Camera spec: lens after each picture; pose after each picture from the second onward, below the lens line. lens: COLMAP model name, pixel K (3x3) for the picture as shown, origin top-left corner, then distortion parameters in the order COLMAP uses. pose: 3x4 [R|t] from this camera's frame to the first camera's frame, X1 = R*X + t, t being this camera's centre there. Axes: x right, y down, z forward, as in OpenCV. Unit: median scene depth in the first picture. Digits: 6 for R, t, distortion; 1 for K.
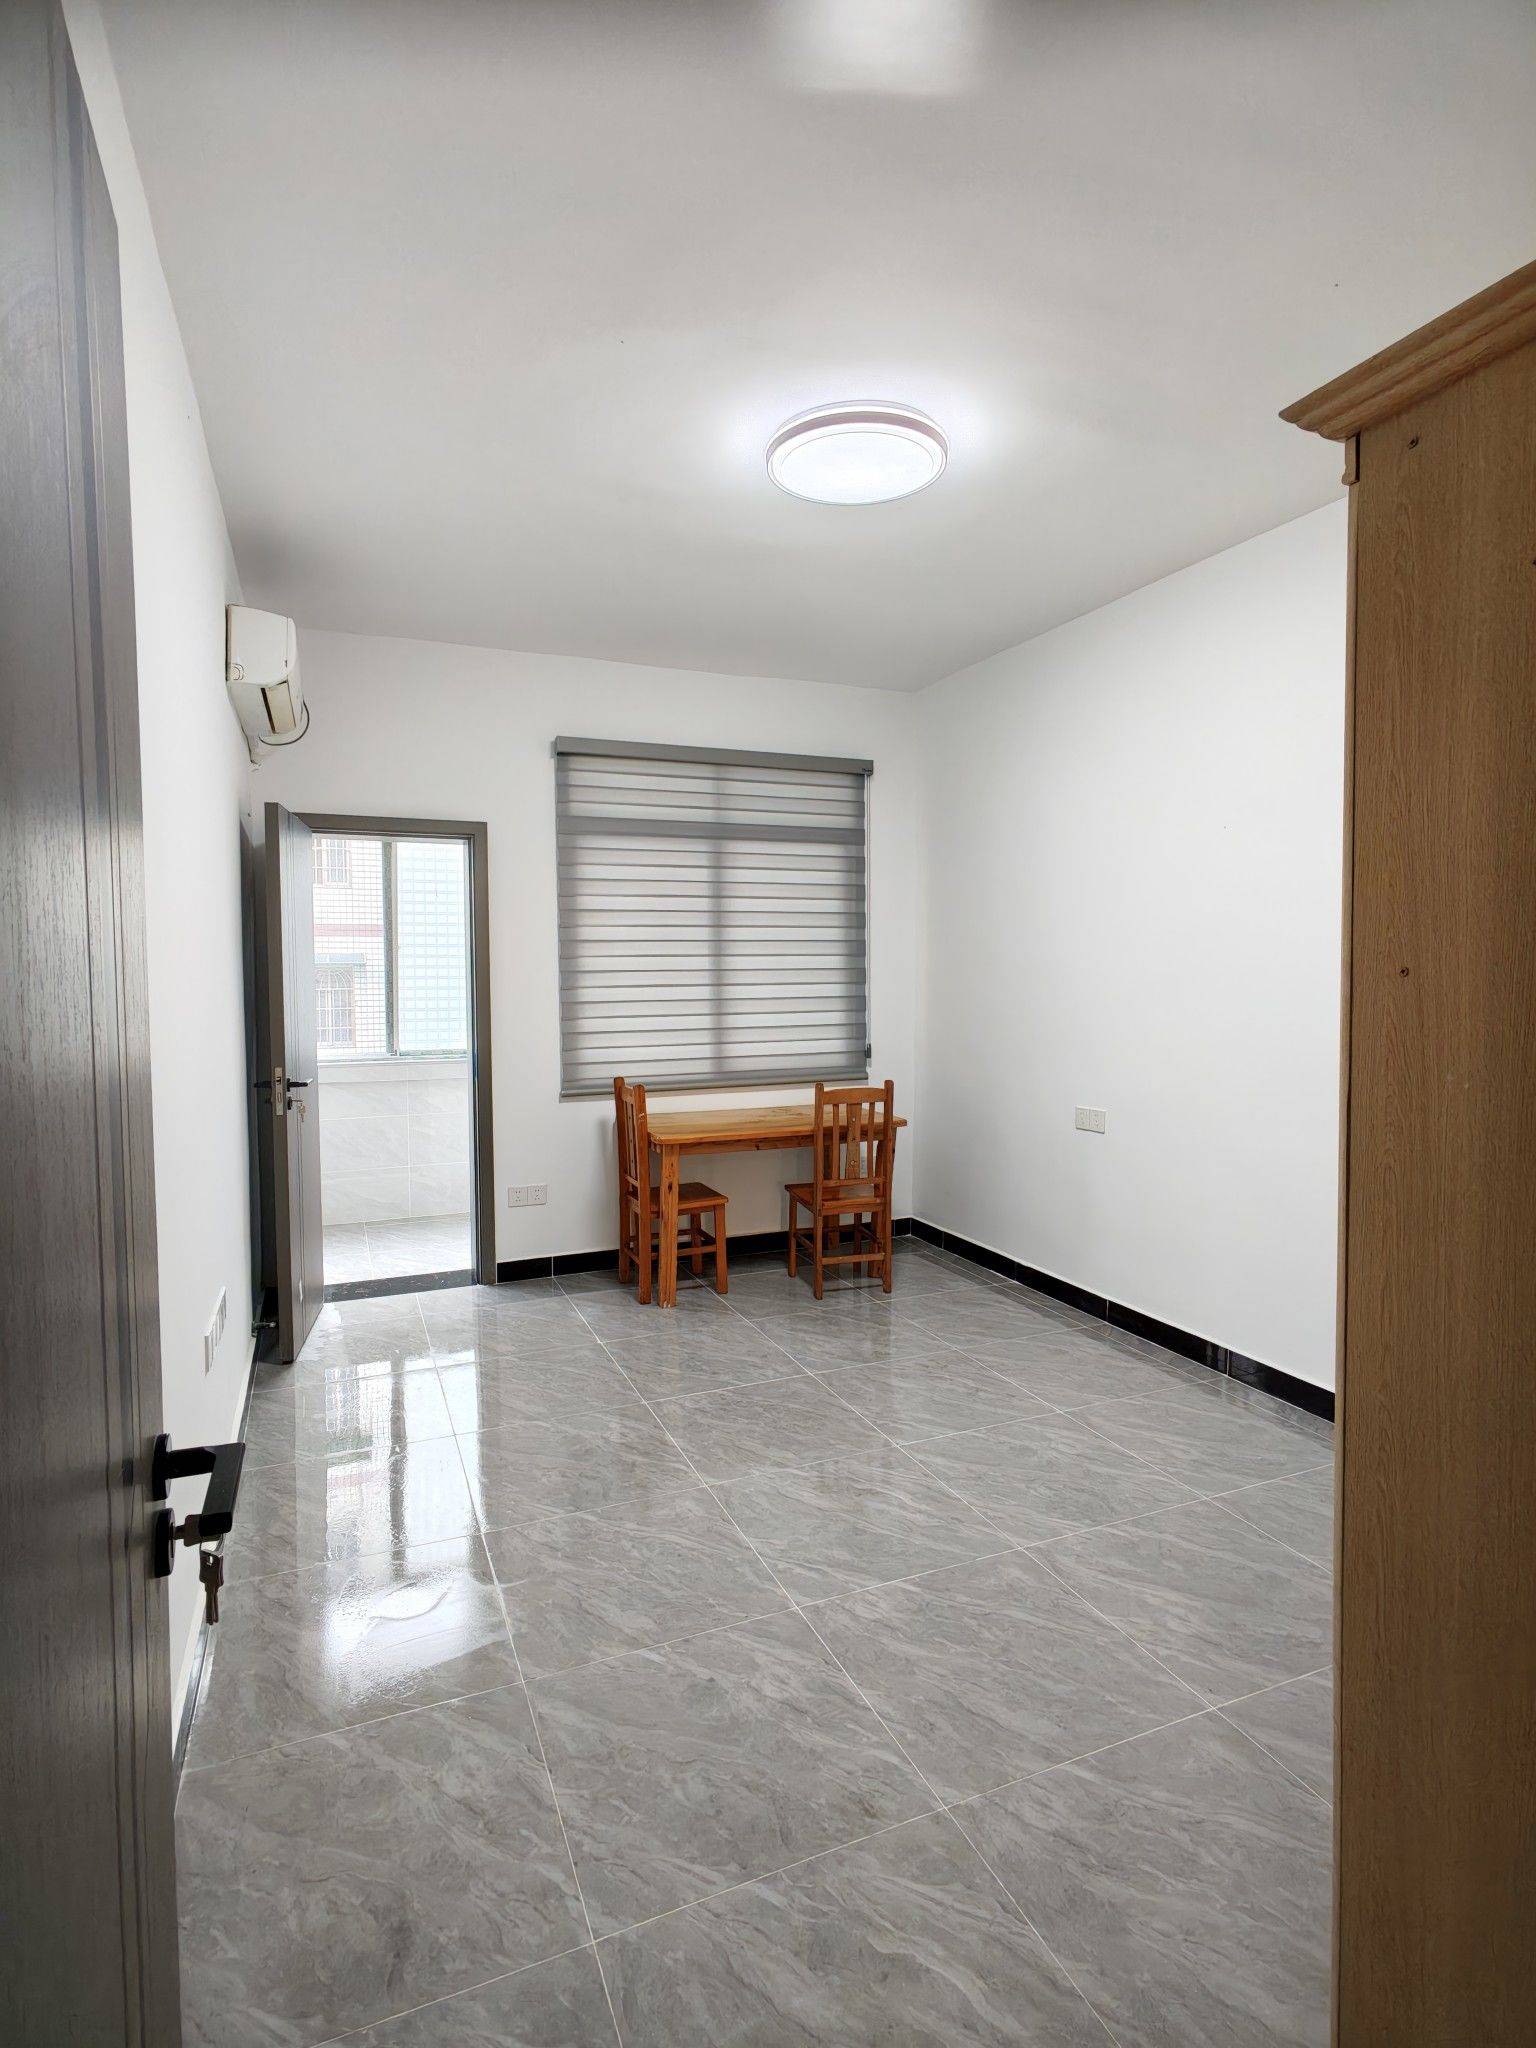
lens RADIAL K [[1040.6, 0, 764.4], [0, 1040.6, 1017.0], [0, 0, 1]] dist [-0.005529, 0.002719]
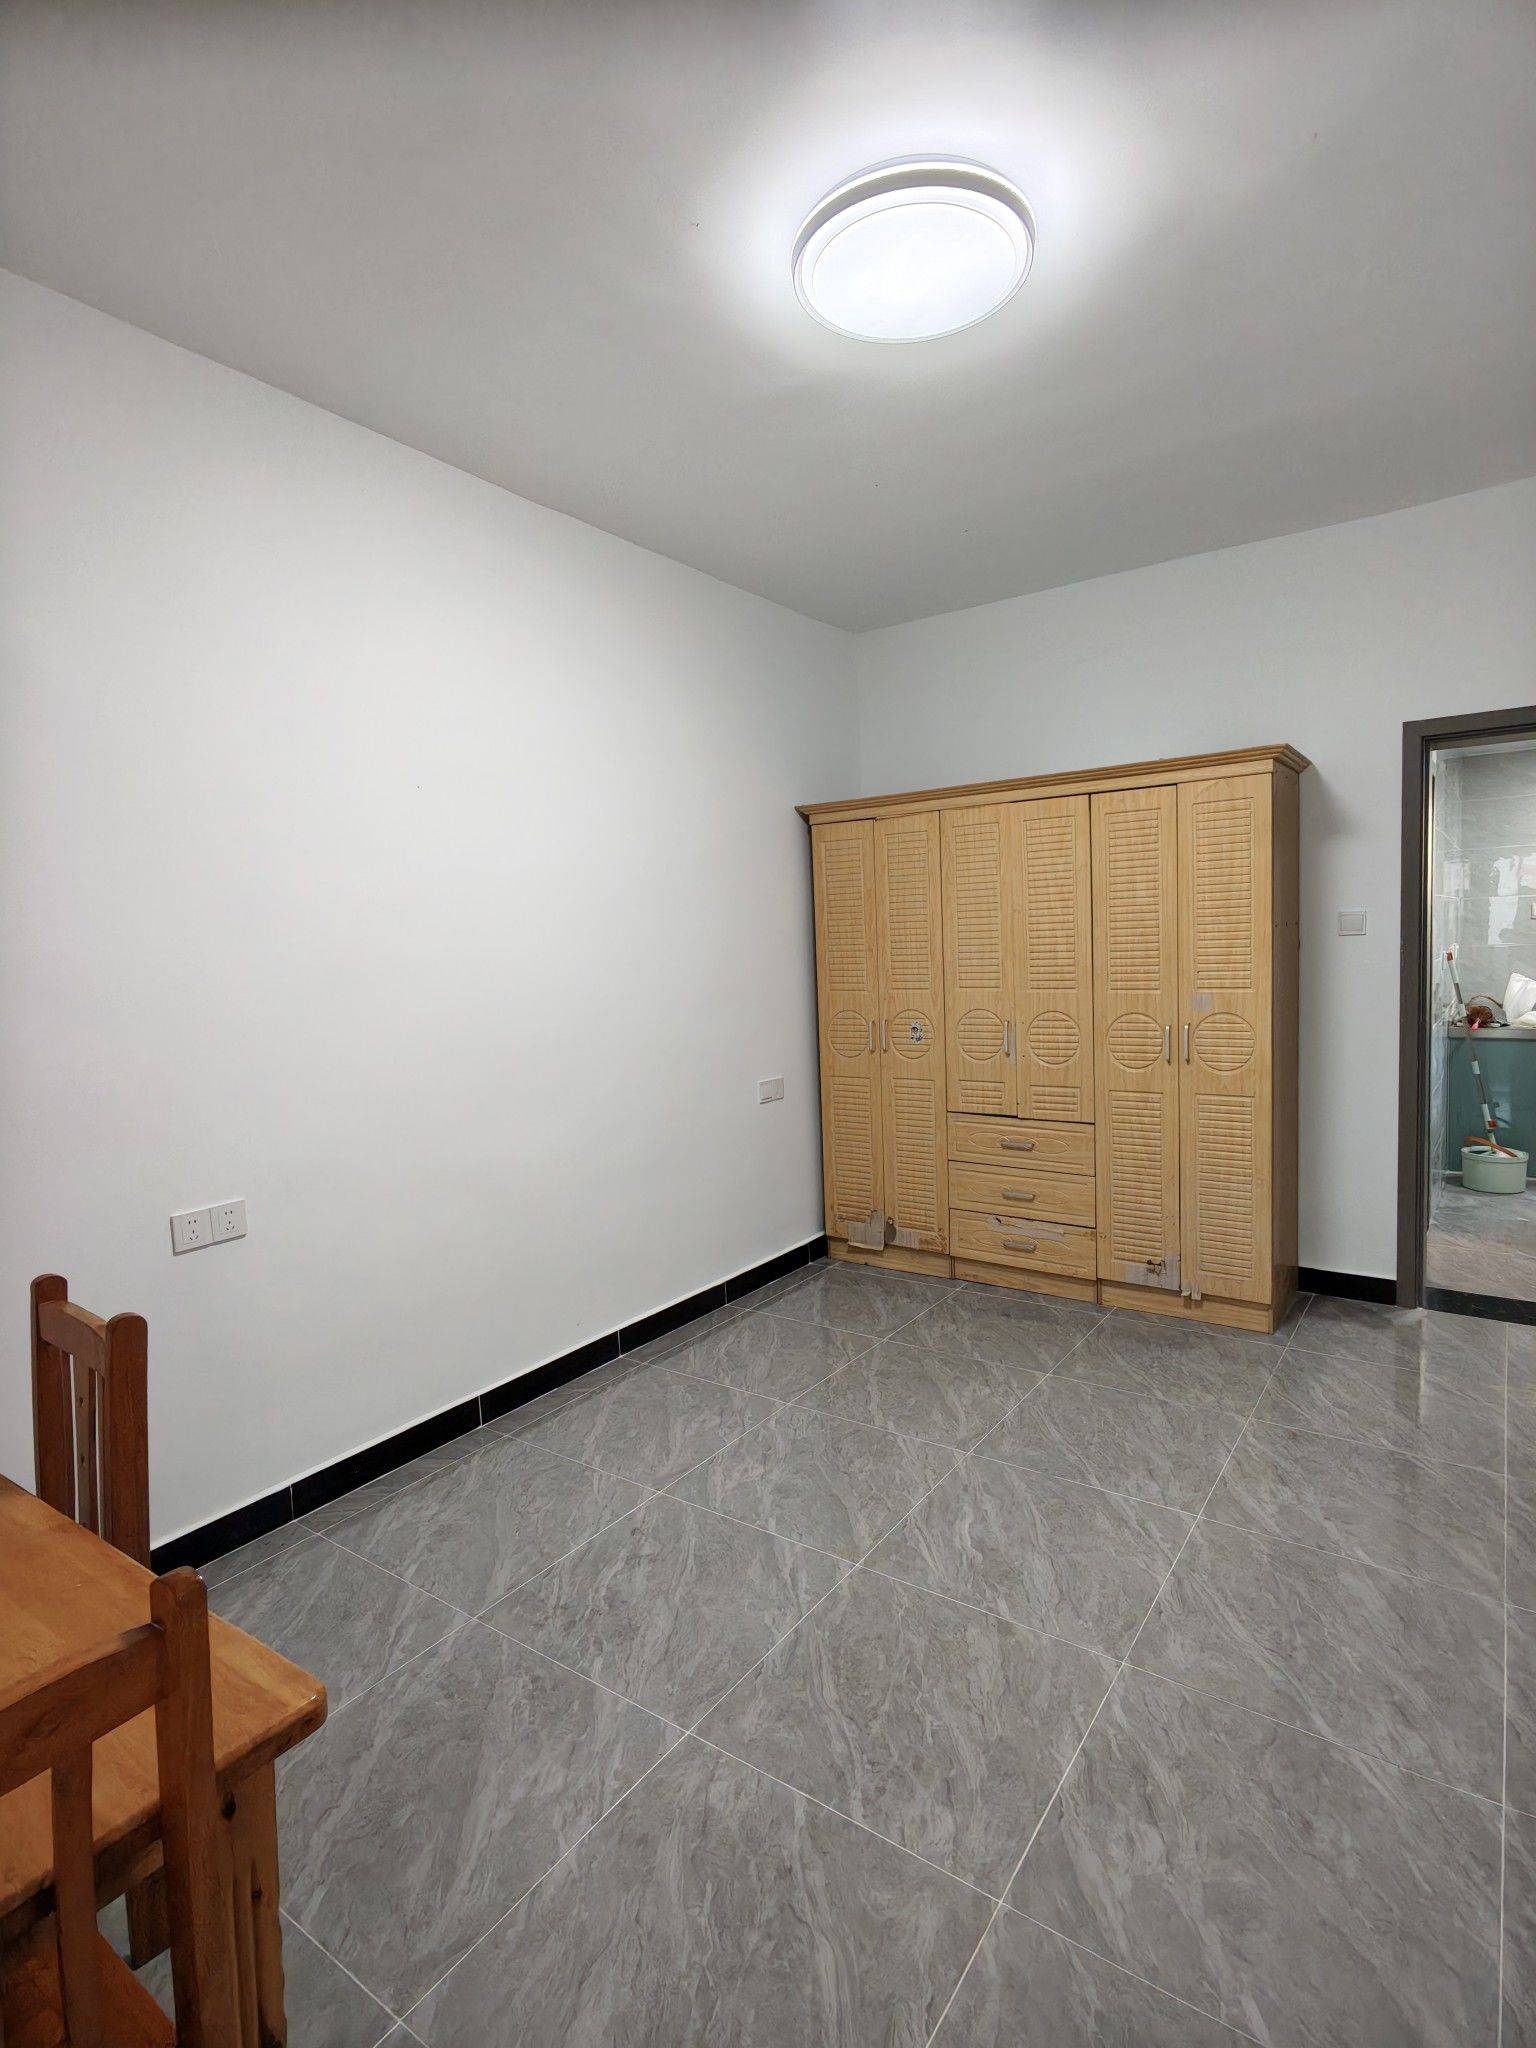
lens RADIAL K [[1040.6, 0, 768.1], [0, 1040.6, 1028.9], [0, 0, 1]] dist [-0.005529, 0.002719]
pose [[-0.527846, -0.042640, 0.848269, -0.492939], [0.079625, 0.991856, 0.099406, -0.062794], [-0.845600, 0.120014, -0.520152, 1.475812]]
